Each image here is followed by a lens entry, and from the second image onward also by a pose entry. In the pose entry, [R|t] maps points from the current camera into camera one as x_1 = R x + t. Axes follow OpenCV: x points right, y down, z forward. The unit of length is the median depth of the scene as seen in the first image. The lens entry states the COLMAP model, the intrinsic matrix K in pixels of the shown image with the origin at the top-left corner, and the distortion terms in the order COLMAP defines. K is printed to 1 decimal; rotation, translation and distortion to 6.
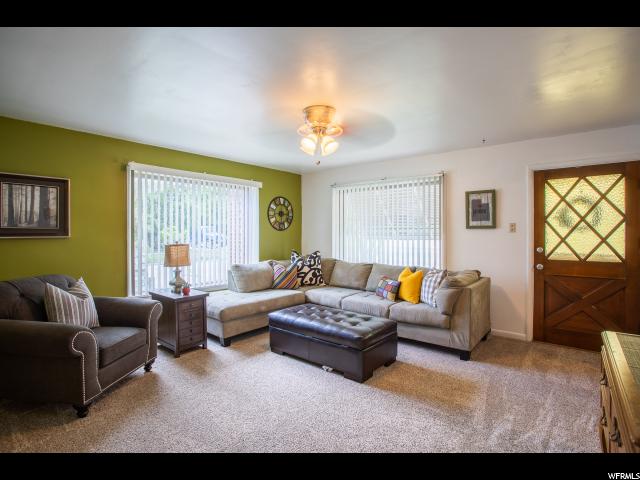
lens RADIAL K [[315.8, 0, 320.0], [0, 315.8, 240.0], [0, 0, 1]] dist [-0.045485, 0.000035]
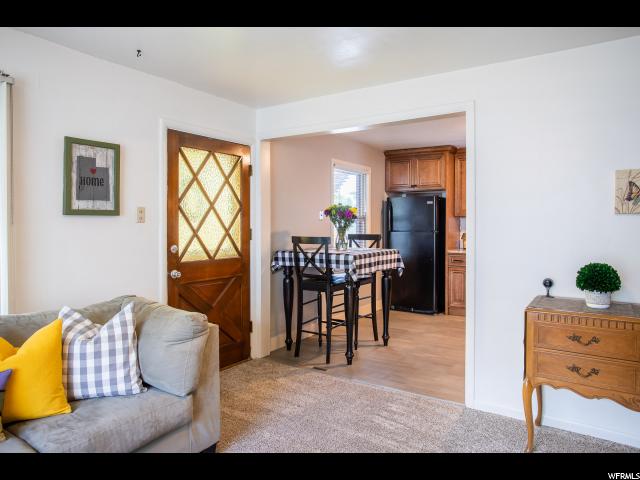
lens RADIAL K [[429.0, 0, 319.7], [0, 429.0, 233.1], [0, 0, 1]] dist [-0.069848, 0.075198]
pose [[-0.099233, -0.025783, 0.994730, -0.238995], [0.015229, 0.999508, 0.027426, -0.023102], [-0.994948, 0.017871, -0.098791, 0.781680]]
